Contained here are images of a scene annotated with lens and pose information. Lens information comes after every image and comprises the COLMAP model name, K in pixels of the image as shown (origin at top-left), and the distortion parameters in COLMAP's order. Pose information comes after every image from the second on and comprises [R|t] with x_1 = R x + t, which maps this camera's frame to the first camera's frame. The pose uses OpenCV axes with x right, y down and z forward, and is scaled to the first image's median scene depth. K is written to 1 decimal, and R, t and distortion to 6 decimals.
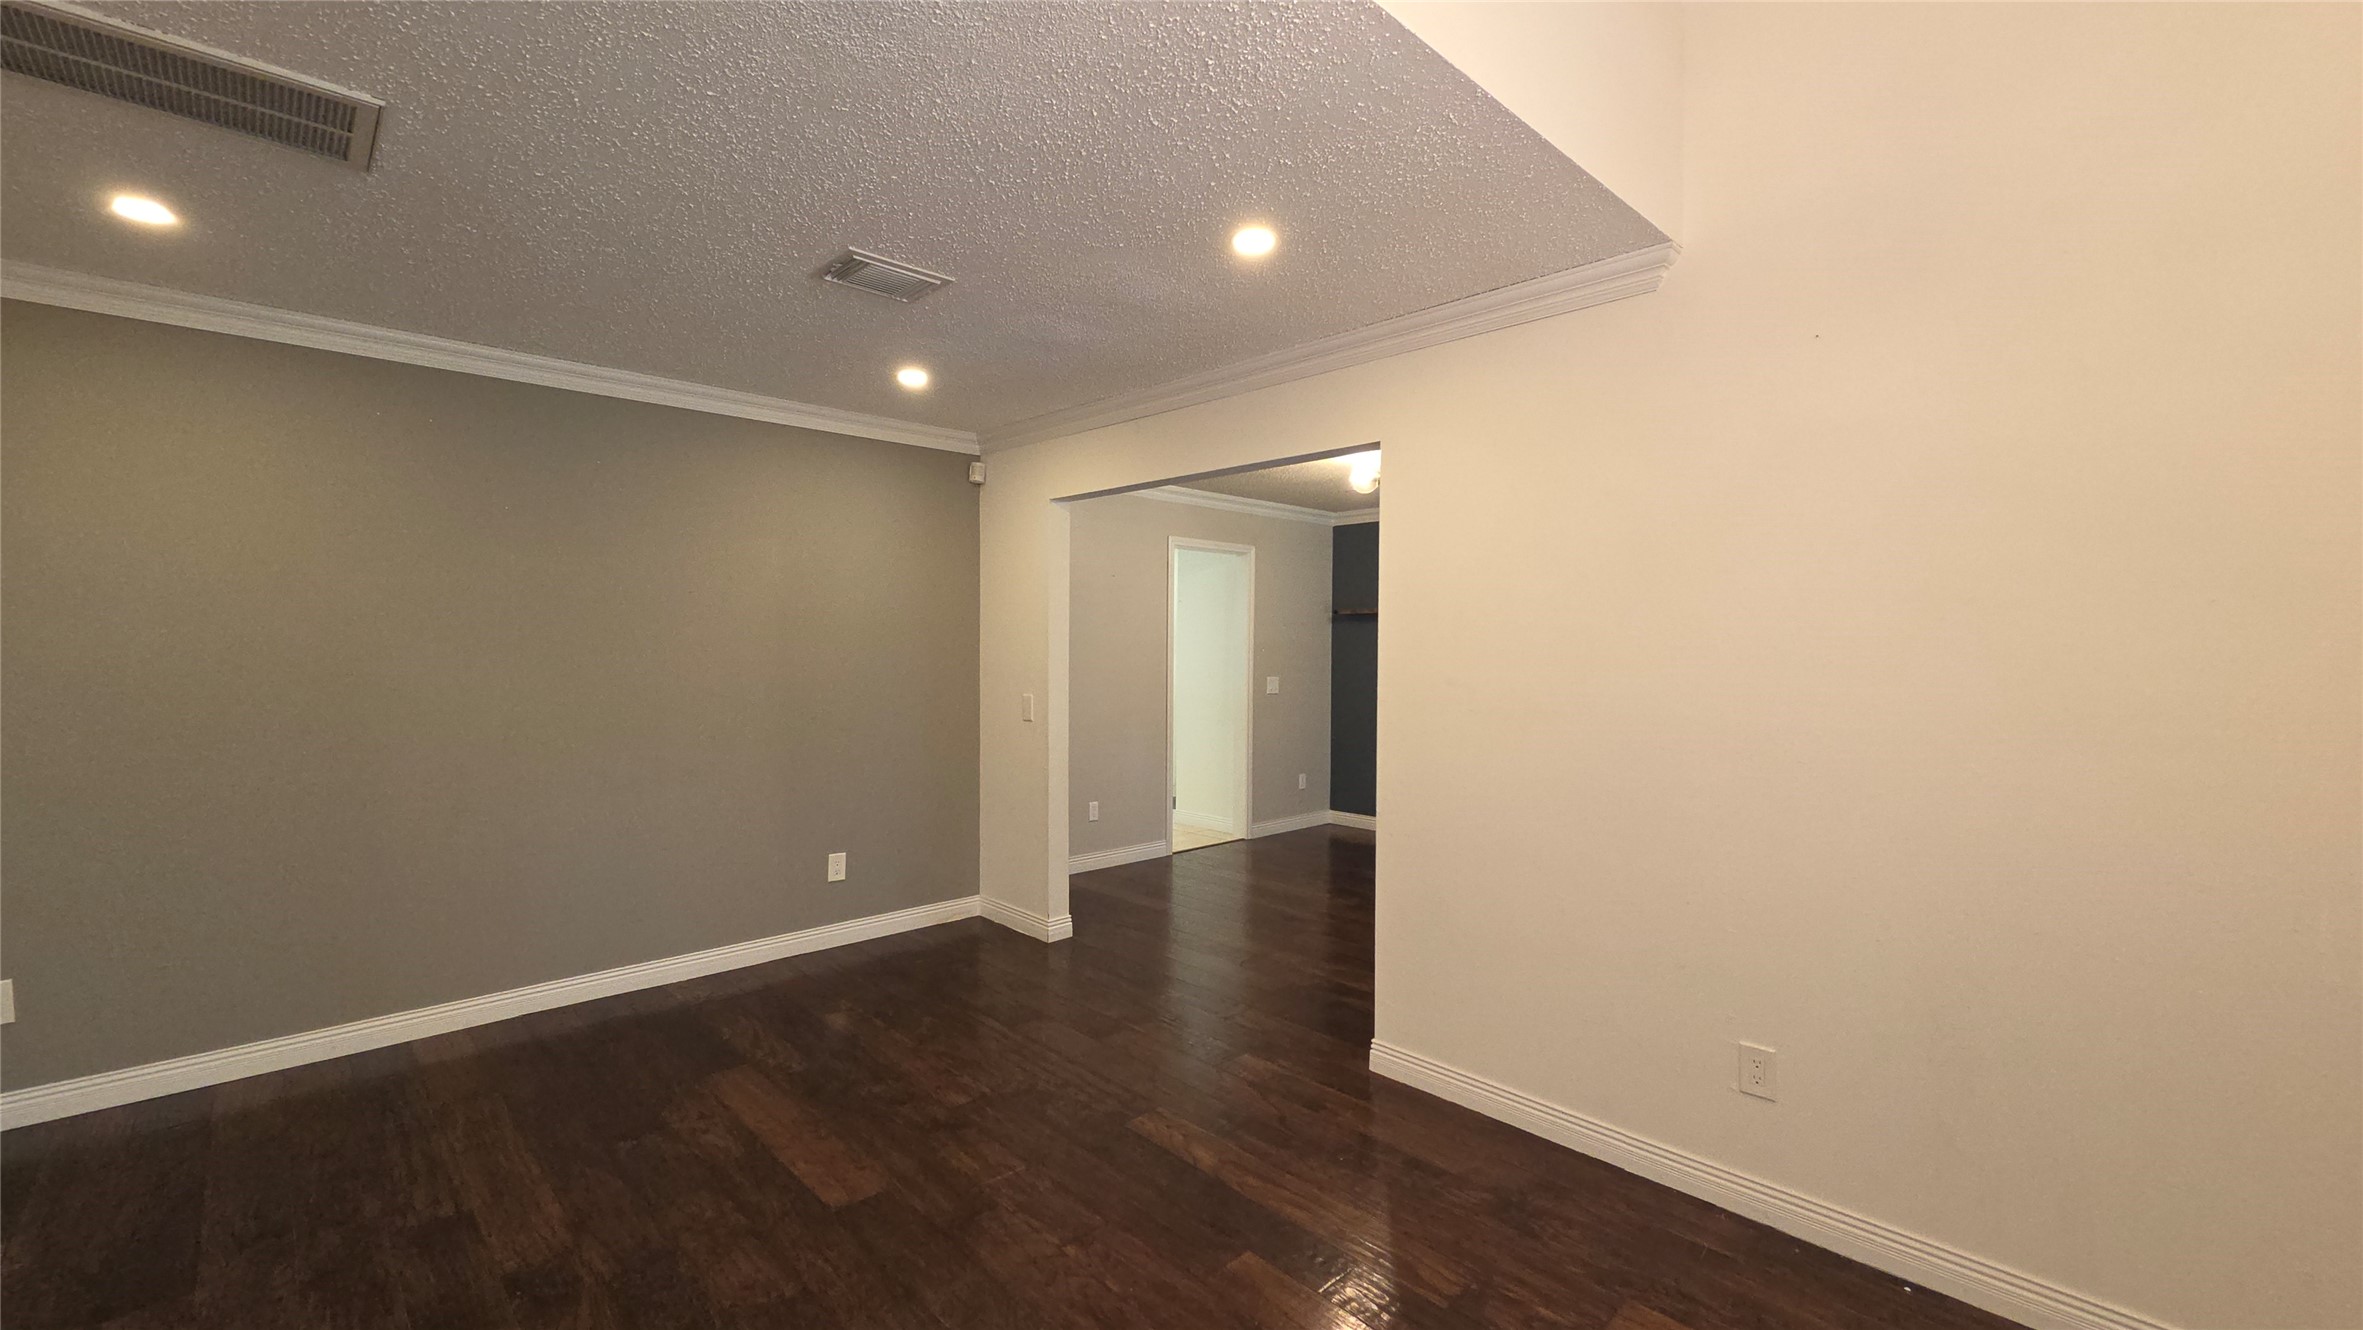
lens RADIAL K [[964.5, 0, 1189.3], [0, 964.5, 681.7], [0, 0, 1]] dist [-0.002686, -0.000845]
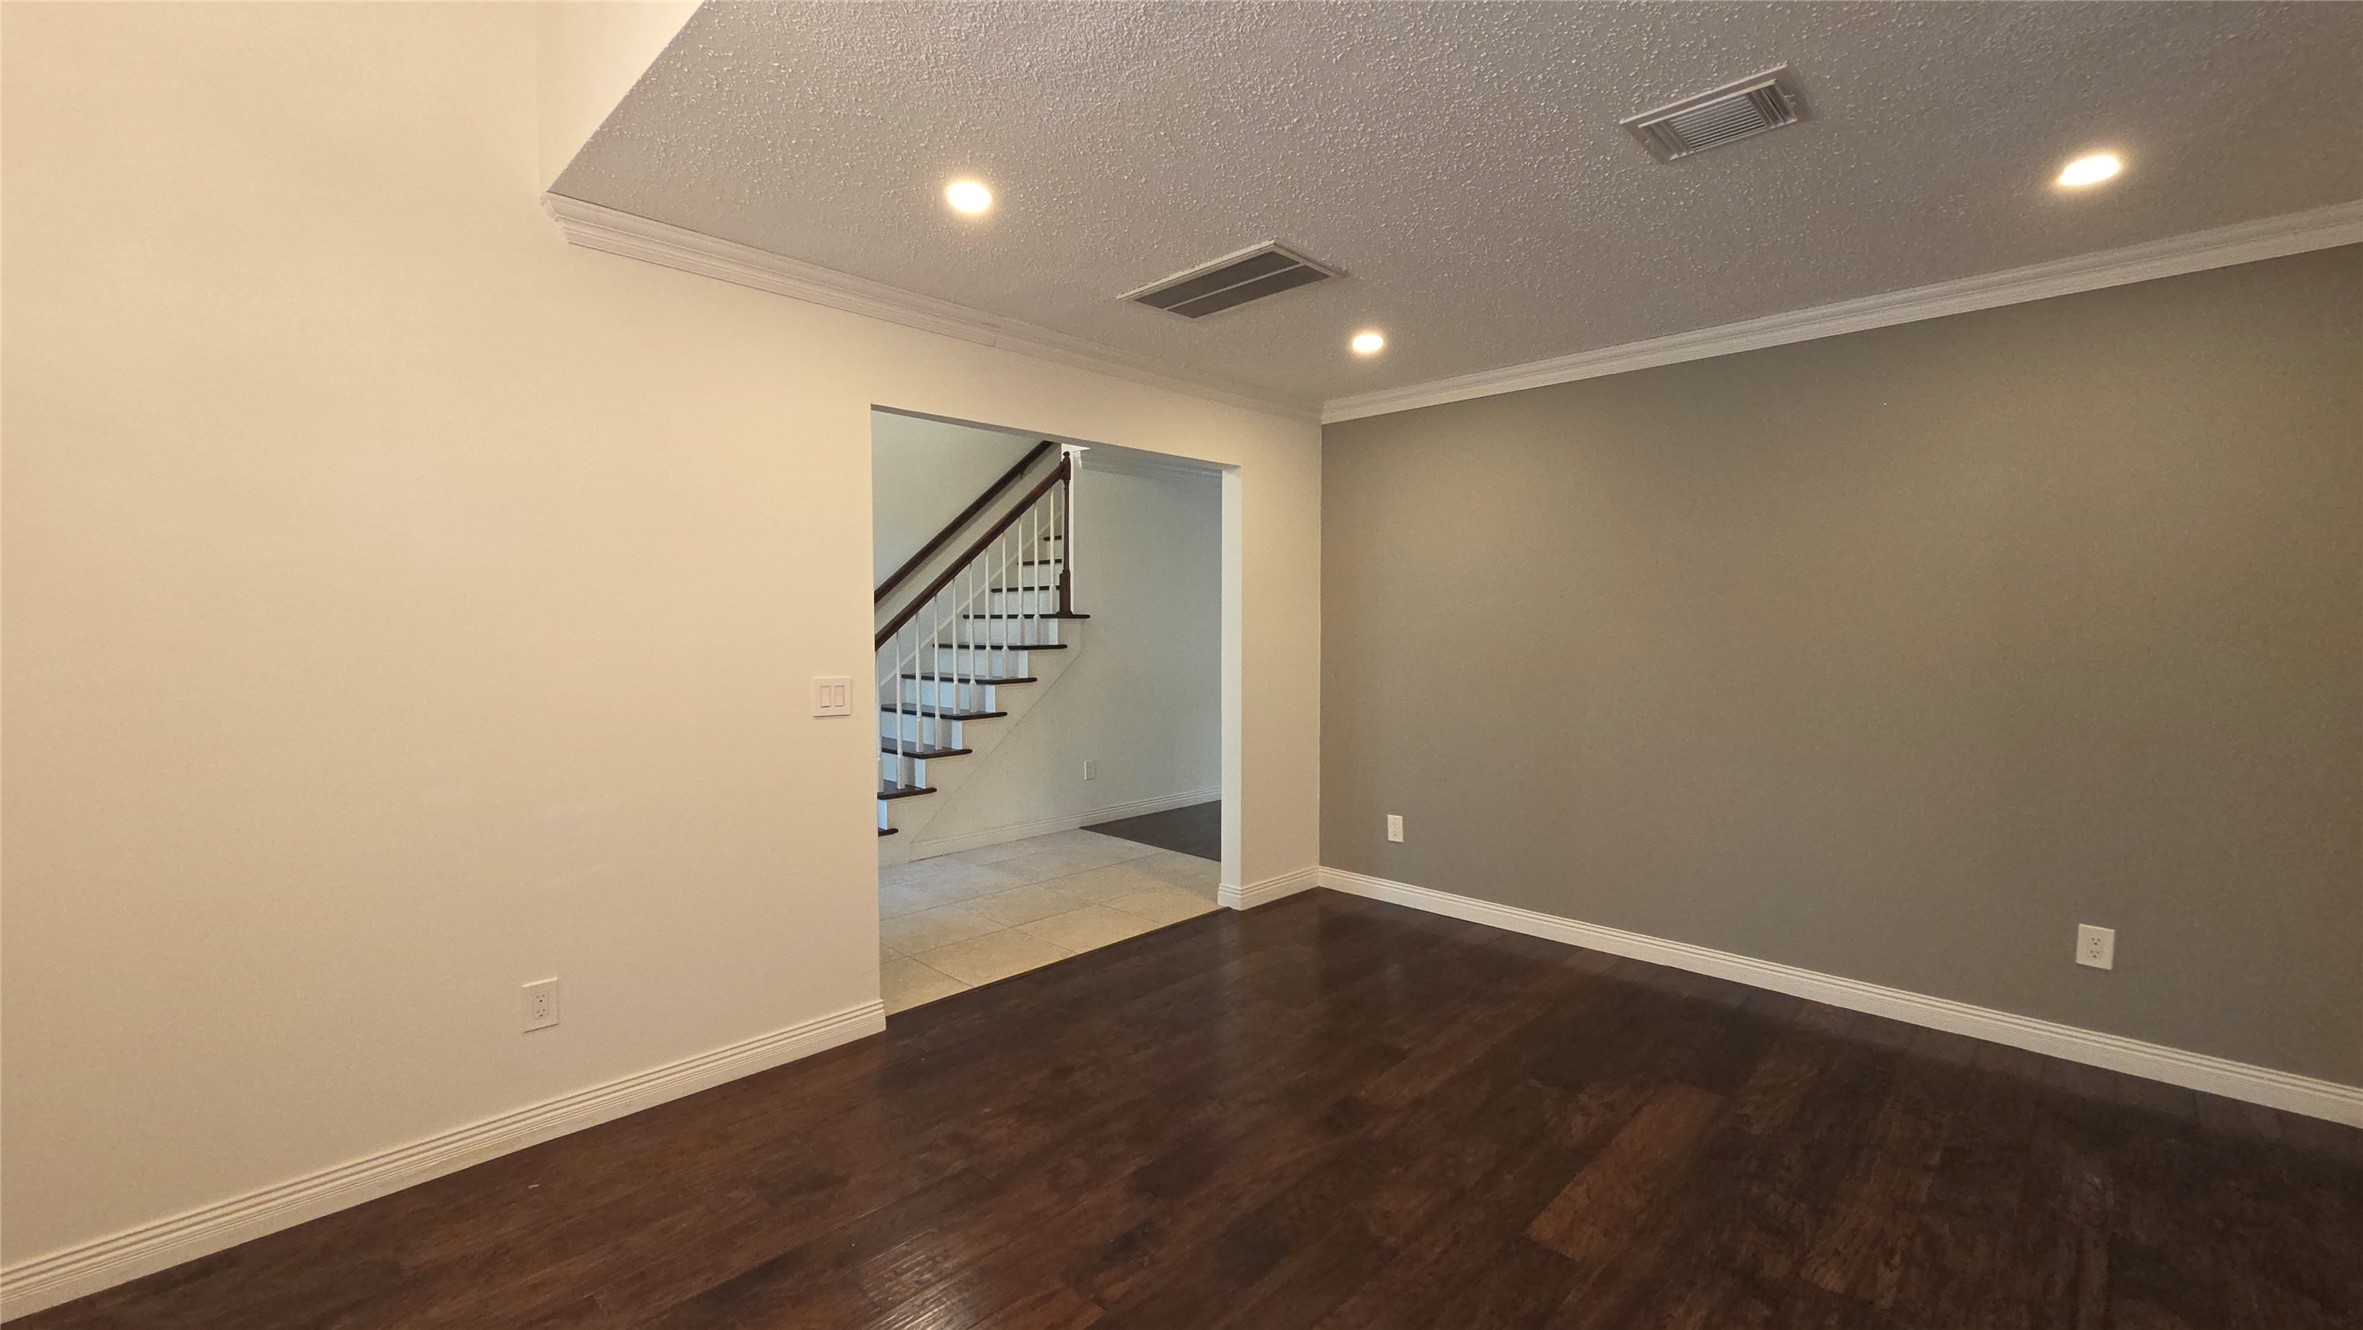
lens RADIAL K [[959.9, 0, 1181.5], [0, 959.9, 665.0], [0, 0, 1]] dist [-0.001050, -0.000072]
pose [[0.038884, 0.042864, -0.998324, 0.418703], [-0.044945, 0.998143, 0.041106, 0.000242], [0.998232, 0.043272, 0.040739, 0.544350]]
